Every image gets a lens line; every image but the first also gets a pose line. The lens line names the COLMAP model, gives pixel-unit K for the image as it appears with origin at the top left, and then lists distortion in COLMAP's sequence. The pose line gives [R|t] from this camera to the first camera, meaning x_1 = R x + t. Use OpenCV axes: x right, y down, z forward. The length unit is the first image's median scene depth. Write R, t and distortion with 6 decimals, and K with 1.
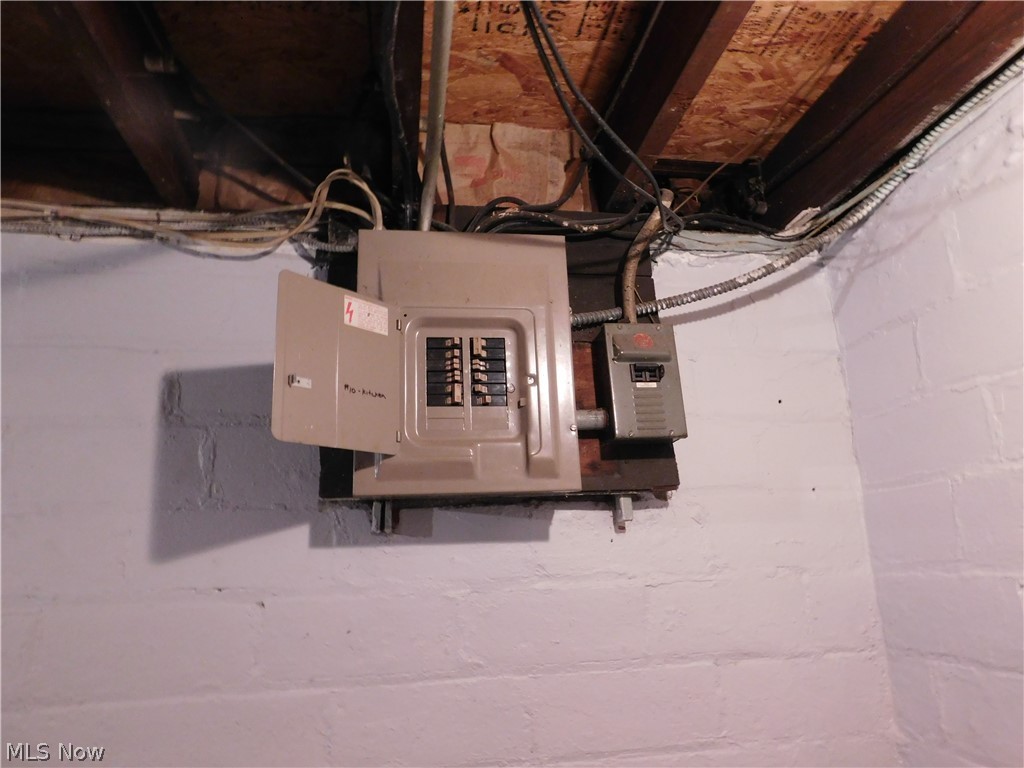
lens RADIAL K [[668.0, 0, 512.9], [0, 668.0, 384.0], [0, 0, 1]] dist [-0.005752, 0.001351]
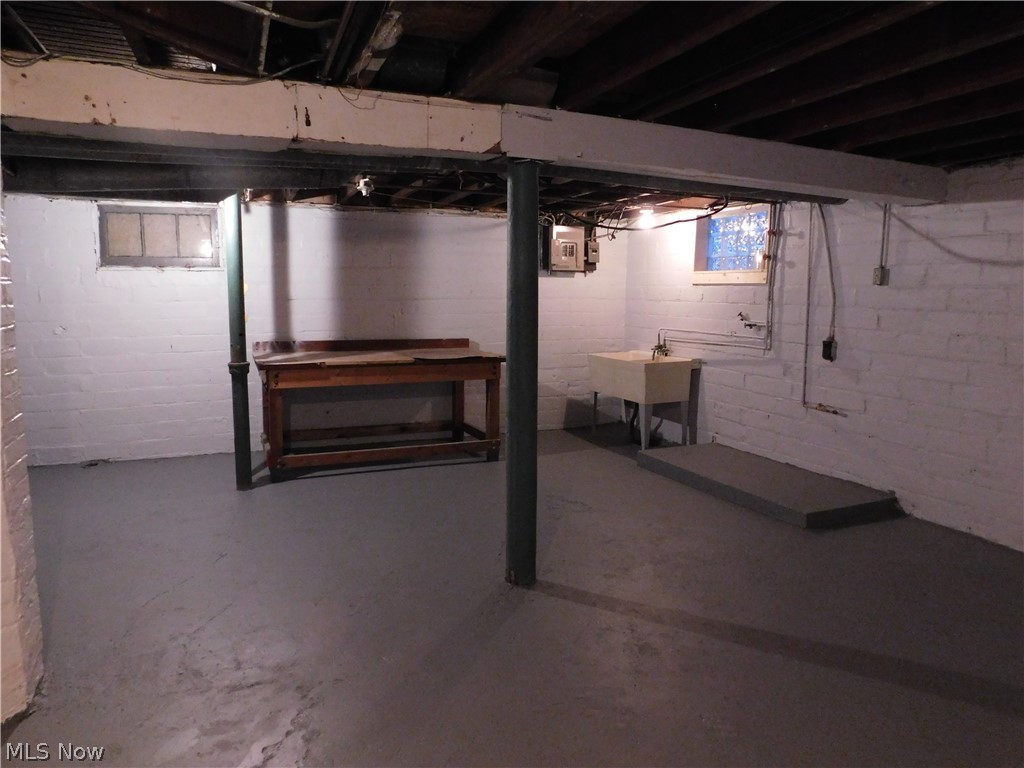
lens RADIAL K [[668.0, 0, 512.3], [0, 668.0, 382.1], [0, 0, 1]] dist [-0.005752, 0.001351]
pose [[0.974112, 0.012493, 0.225721, -1.848919], [-0.090459, 0.936592, 0.338544, -0.875280], [-0.207179, -0.350198, 0.913476, -4.728068]]
